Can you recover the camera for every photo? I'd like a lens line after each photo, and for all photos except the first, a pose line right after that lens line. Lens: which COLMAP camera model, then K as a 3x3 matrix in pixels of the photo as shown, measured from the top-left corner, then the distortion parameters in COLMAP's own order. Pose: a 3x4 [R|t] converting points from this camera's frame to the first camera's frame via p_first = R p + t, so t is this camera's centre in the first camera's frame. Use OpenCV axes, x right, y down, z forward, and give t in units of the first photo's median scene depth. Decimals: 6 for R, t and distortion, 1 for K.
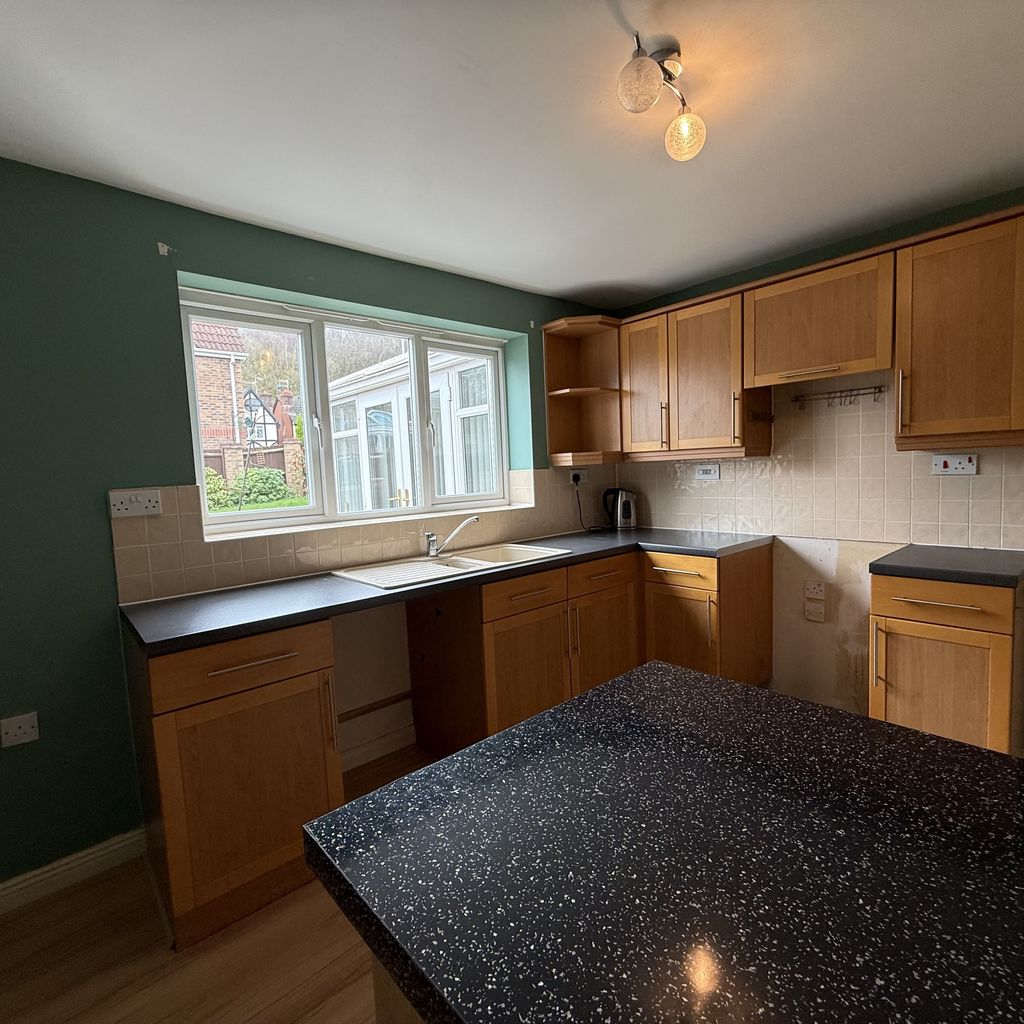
lens RADIAL K [[541.1, 0, 512.0], [0, 541.1, 512.0], [0, 0, 1]] dist [-0.001311, -0.000511]
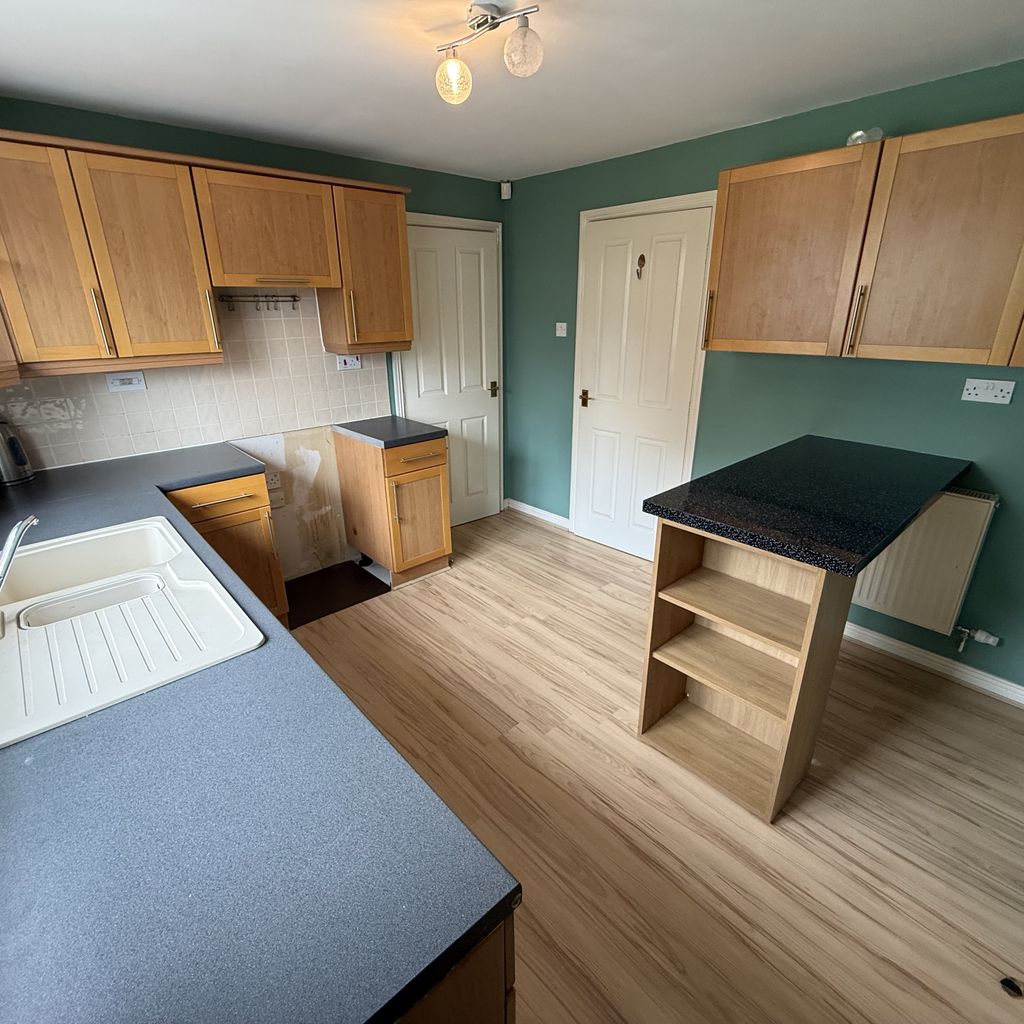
lens RADIAL K [[541.1, 0, 512.0], [0, 541.1, 512.0], [0, 0, 1]] dist [-0.001311, -0.000511]
pose [[-0.007353, -0.322801, 0.946438, -0.552370], [0.084715, 0.942860, 0.322239, -0.120775], [-0.996378, 0.082547, 0.020413, 0.512404]]
